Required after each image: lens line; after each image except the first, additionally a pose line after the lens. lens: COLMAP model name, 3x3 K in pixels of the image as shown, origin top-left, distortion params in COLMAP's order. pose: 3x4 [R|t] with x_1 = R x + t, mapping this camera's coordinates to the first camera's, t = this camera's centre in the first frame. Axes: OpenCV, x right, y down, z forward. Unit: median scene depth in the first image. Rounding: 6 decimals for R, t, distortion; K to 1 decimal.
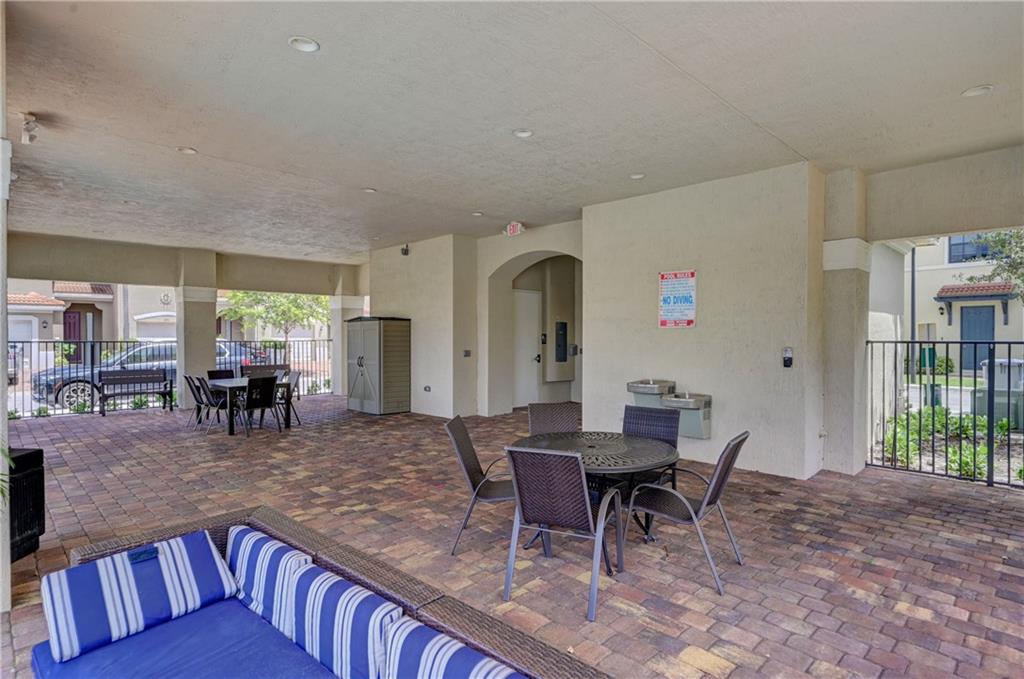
lens RADIAL K [[536.8, 0, 512.0], [0, 536.8, 339.5], [0, 0, 1]] dist [-0.003413, -0.001503]
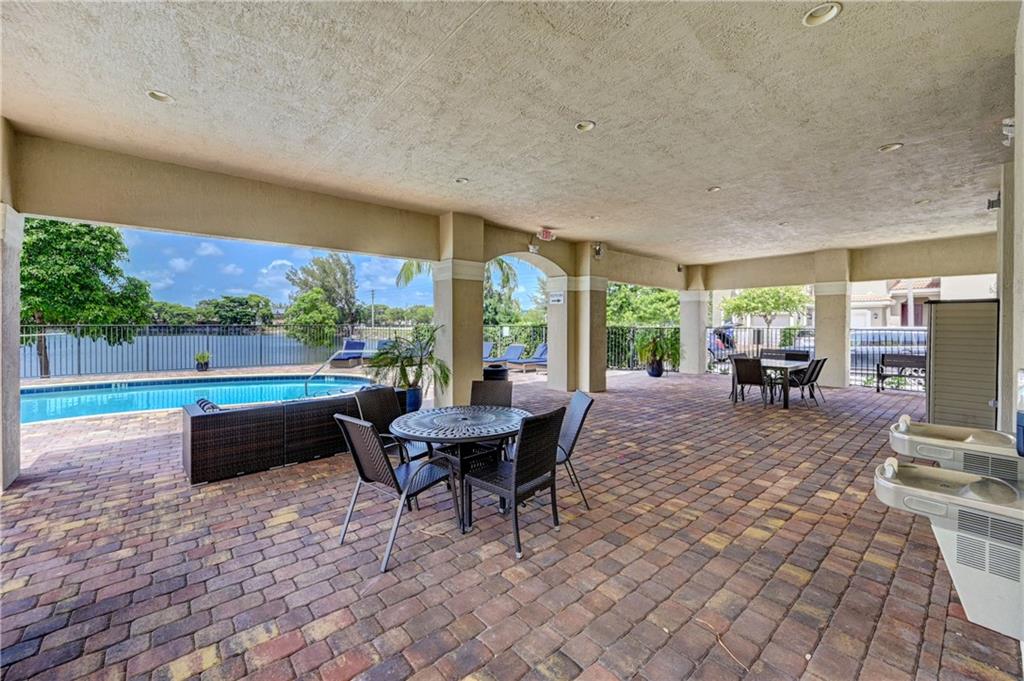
lens RADIAL K [[407.6, 0, 518.0], [0, 407.6, 337.9], [0, 0, 1]] dist [-0.000581, 0.000063]
pose [[-0.048287, 0.037744, -0.998120, 1.030359], [-0.012810, 0.999180, 0.038404, -0.010331], [0.998751, 0.014641, -0.047764, 1.177069]]
